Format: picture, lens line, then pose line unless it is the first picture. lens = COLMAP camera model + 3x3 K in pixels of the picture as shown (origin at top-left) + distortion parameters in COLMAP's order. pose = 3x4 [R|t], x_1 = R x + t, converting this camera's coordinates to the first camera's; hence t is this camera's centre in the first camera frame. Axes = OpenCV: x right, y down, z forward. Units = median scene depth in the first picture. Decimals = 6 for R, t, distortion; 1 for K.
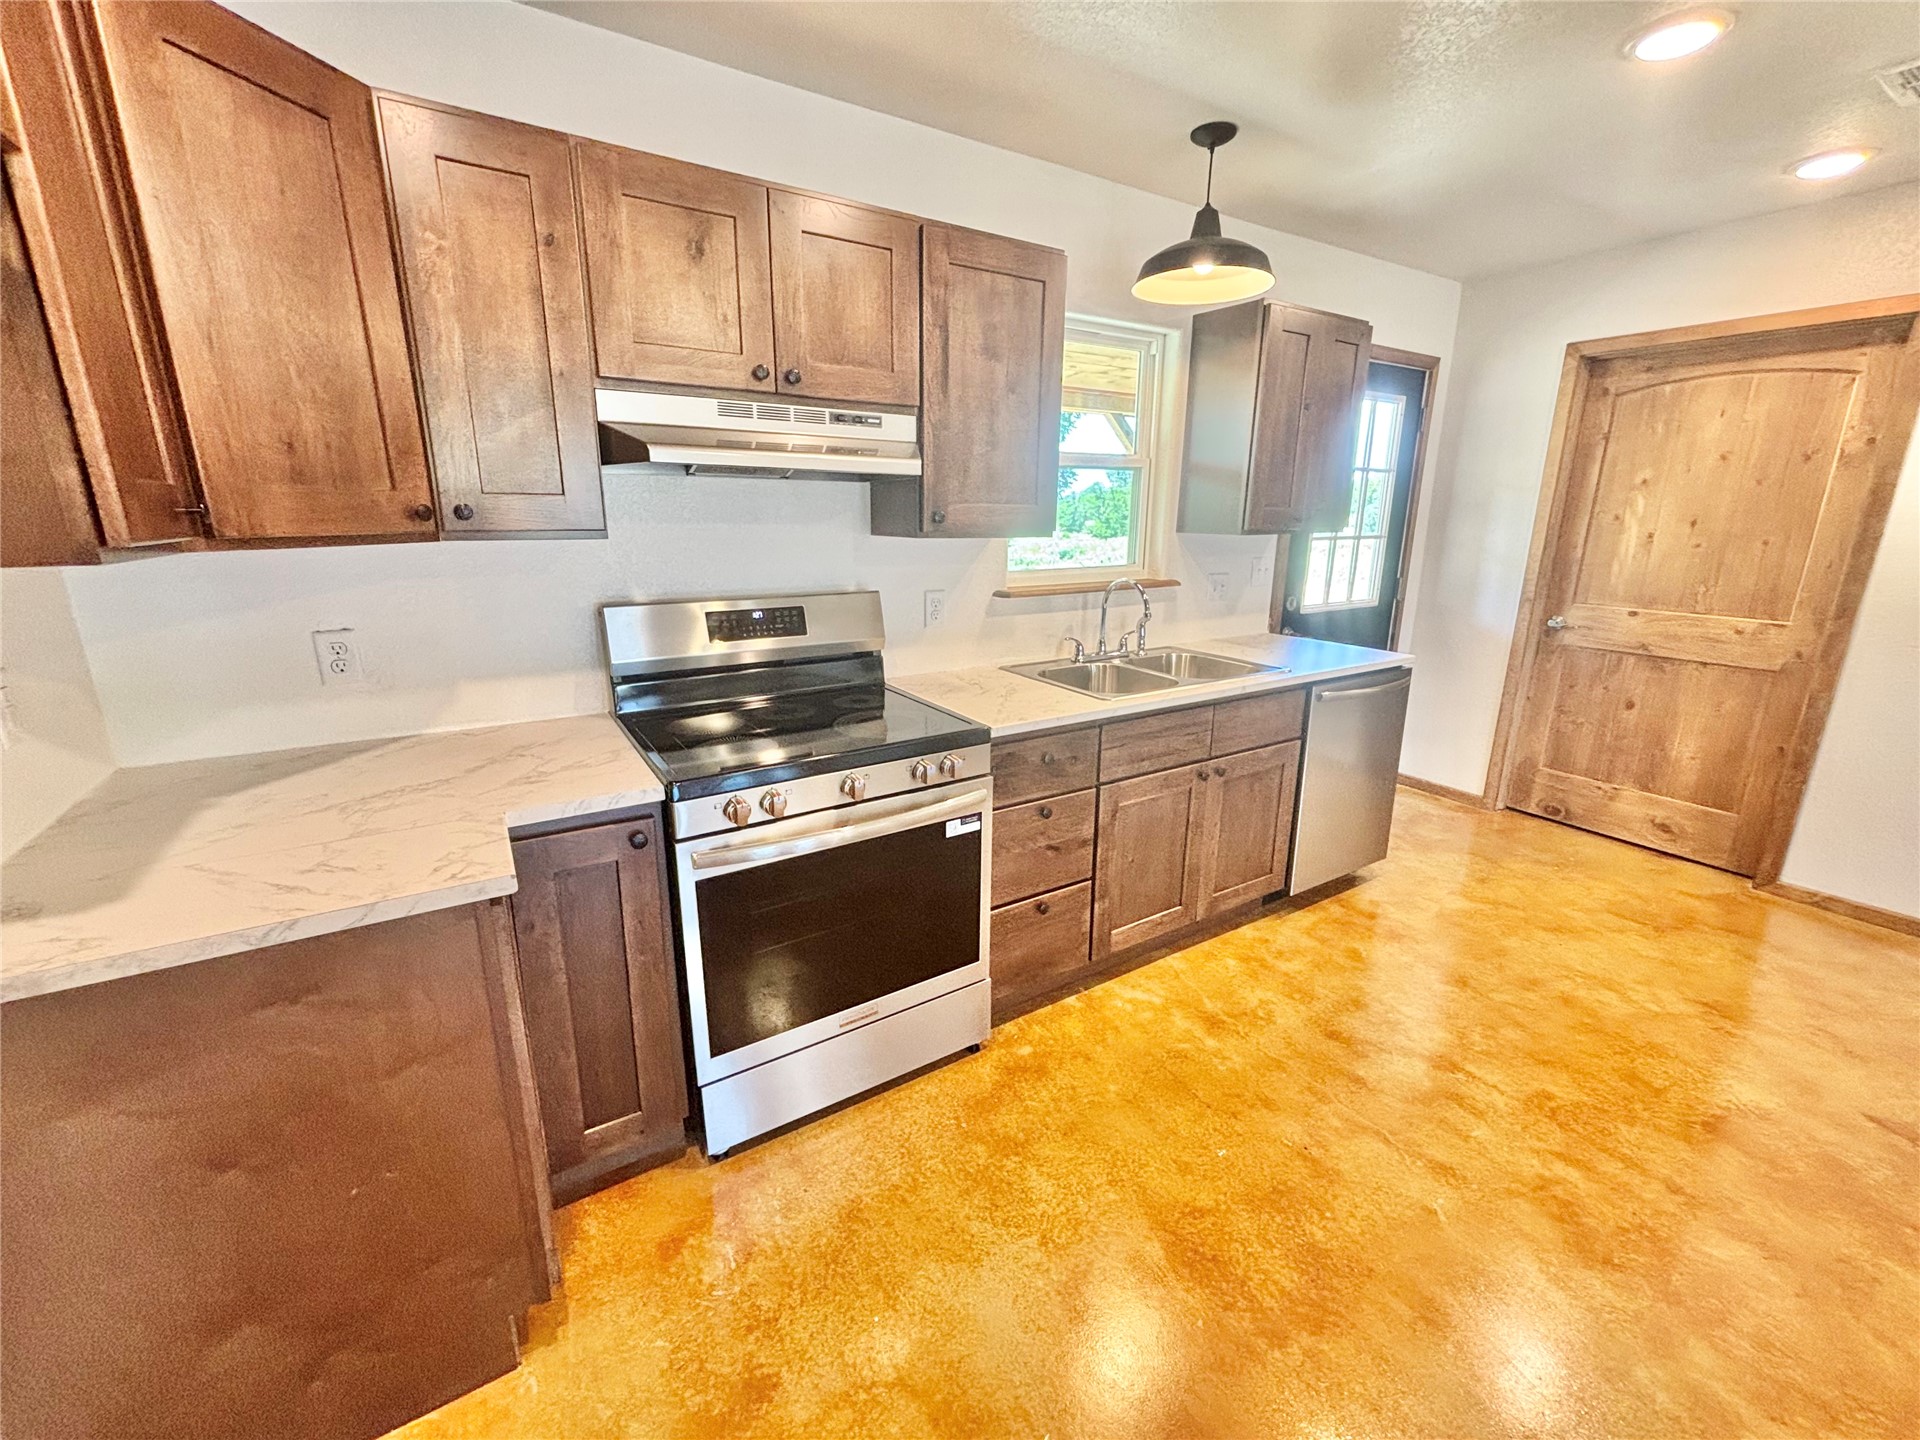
lens RADIAL K [[774.5, 0, 952.8], [0, 774.5, 715.6], [0, 0, 1]] dist [-0.007805, 0.000039]
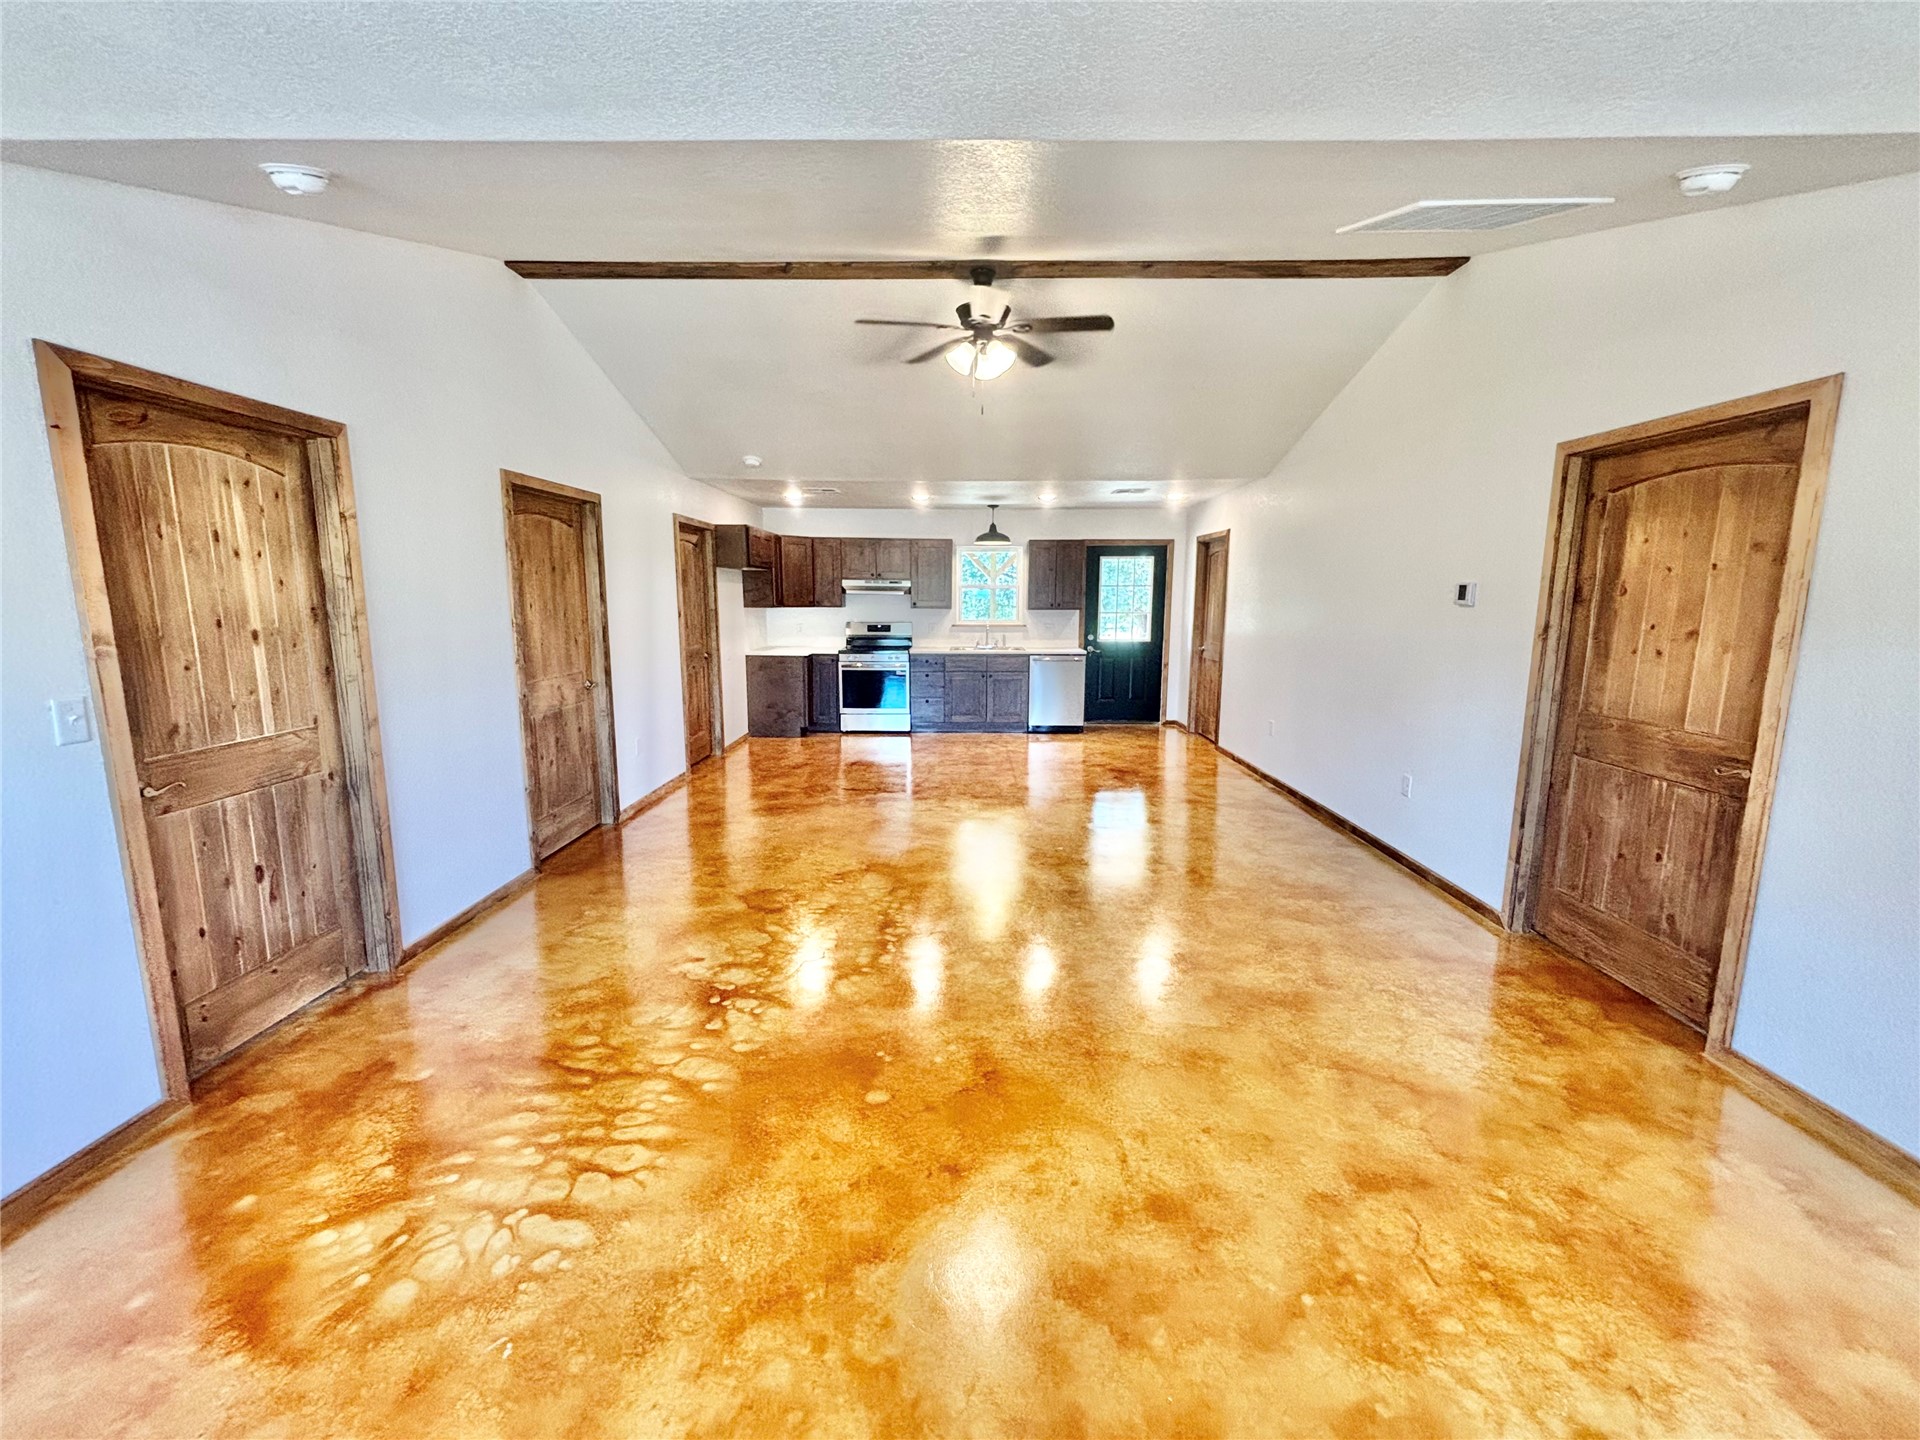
lens RADIAL K [[781.2, 0, 961.0], [0, 781.2, 712.8], [0, 0, 1]] dist [0.001164, -0.000740]
pose [[0.846678, 0.078817, -0.526236, 2.345951], [-0.136895, 0.987945, -0.072286, 0.568219], [0.514194, 0.133242, 0.847261, -2.255330]]
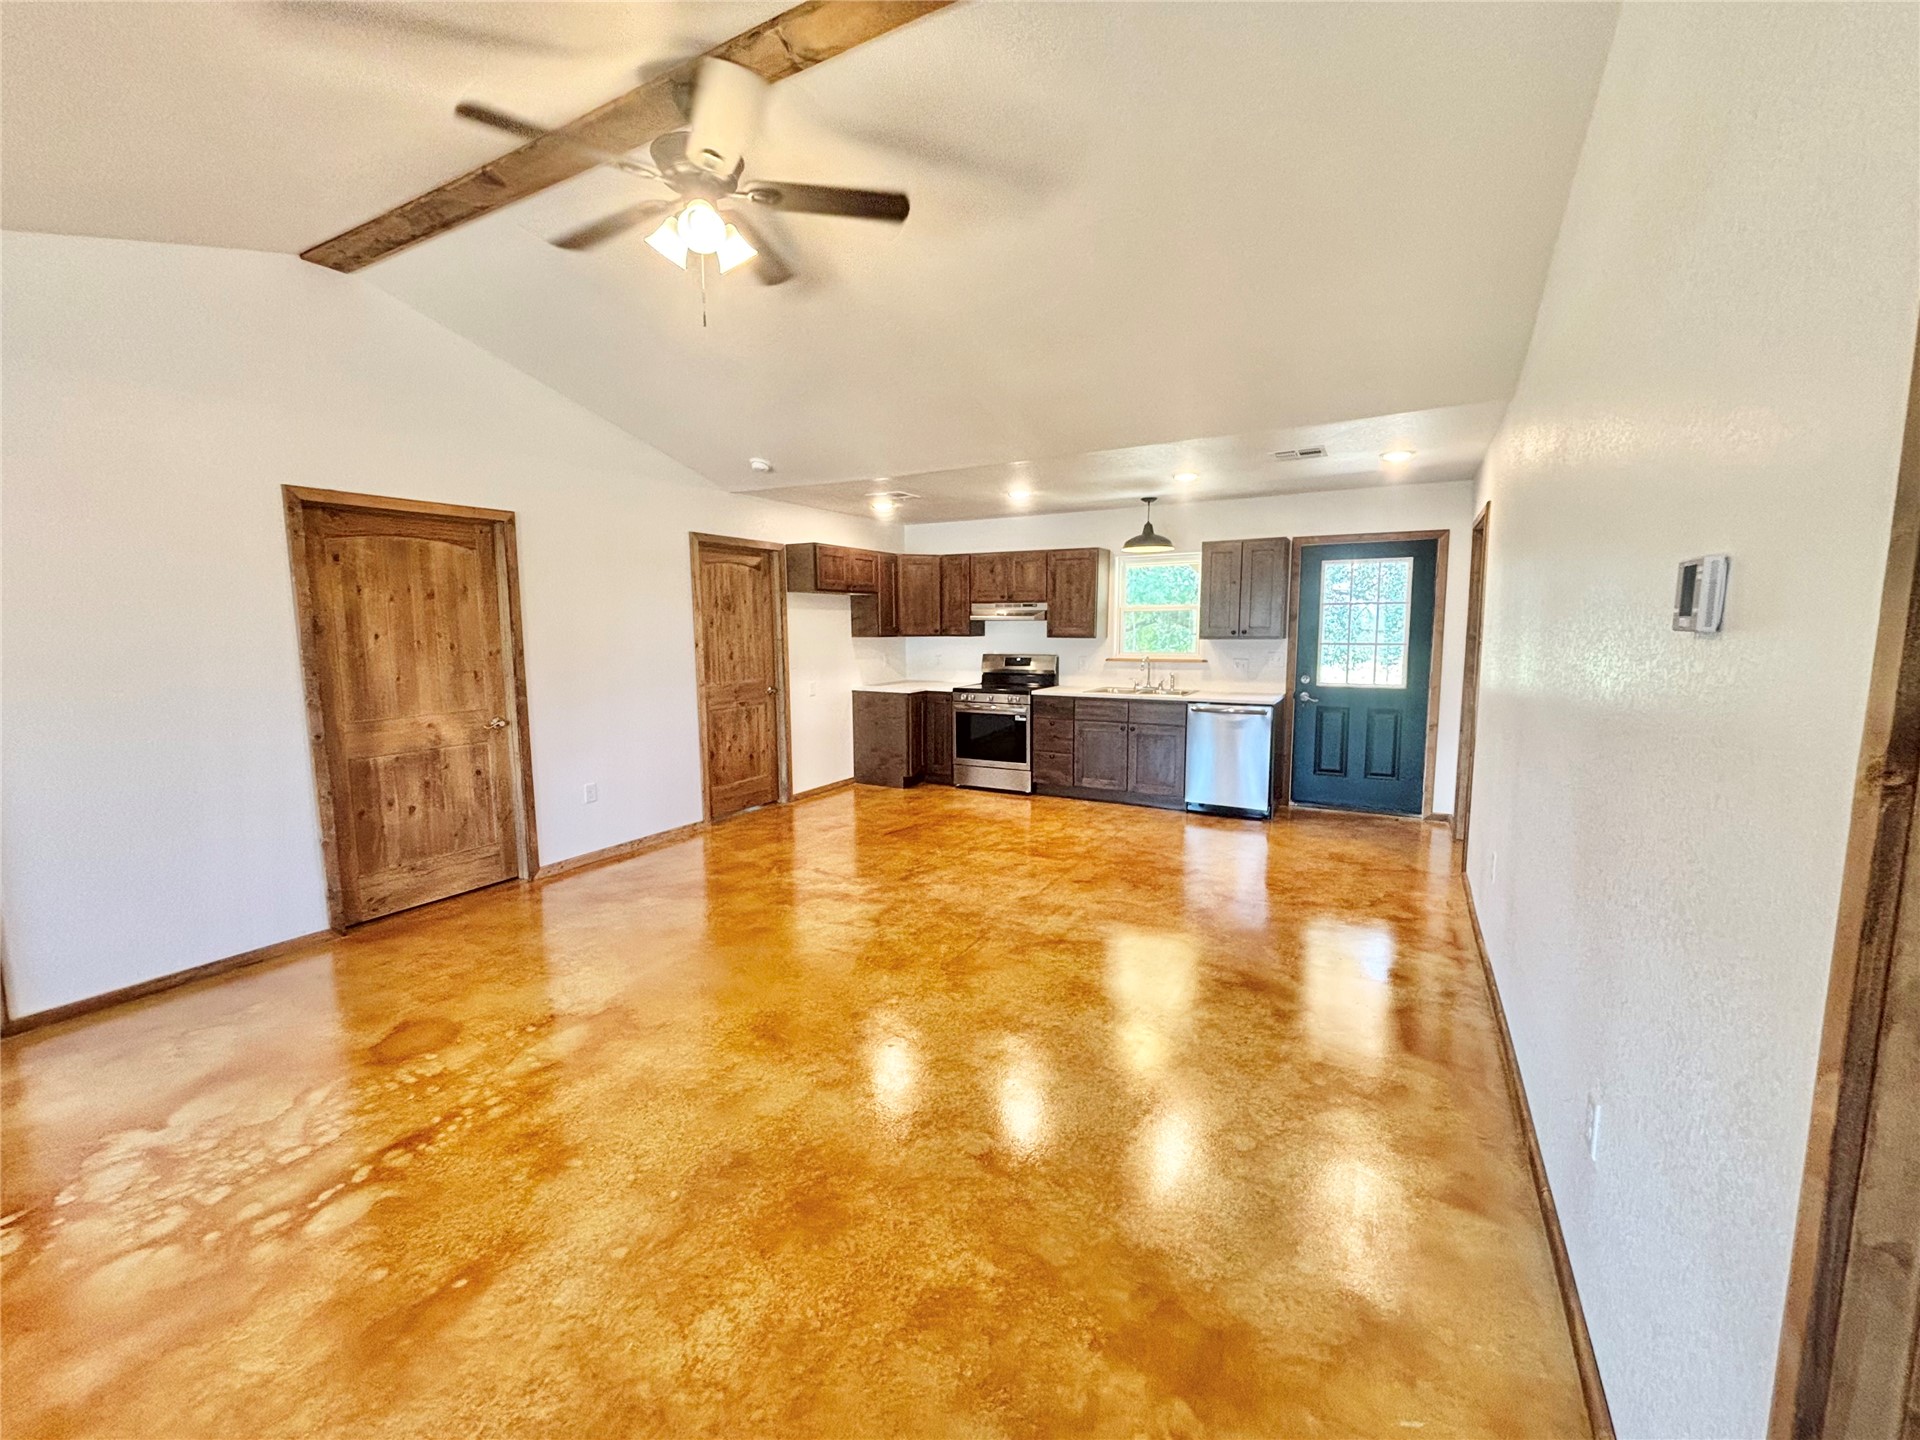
lens RADIAL K [[774.8, 0, 955.3], [0, 774.8, 717.6], [0, 0, 1]] dist [0.000345, -0.000379]
pose [[0.482241, 0.097627, -0.870582, 2.572590], [-0.216483, 0.976231, -0.010442, 0.213478], [0.848869, 0.193502, 0.491913, -0.855823]]
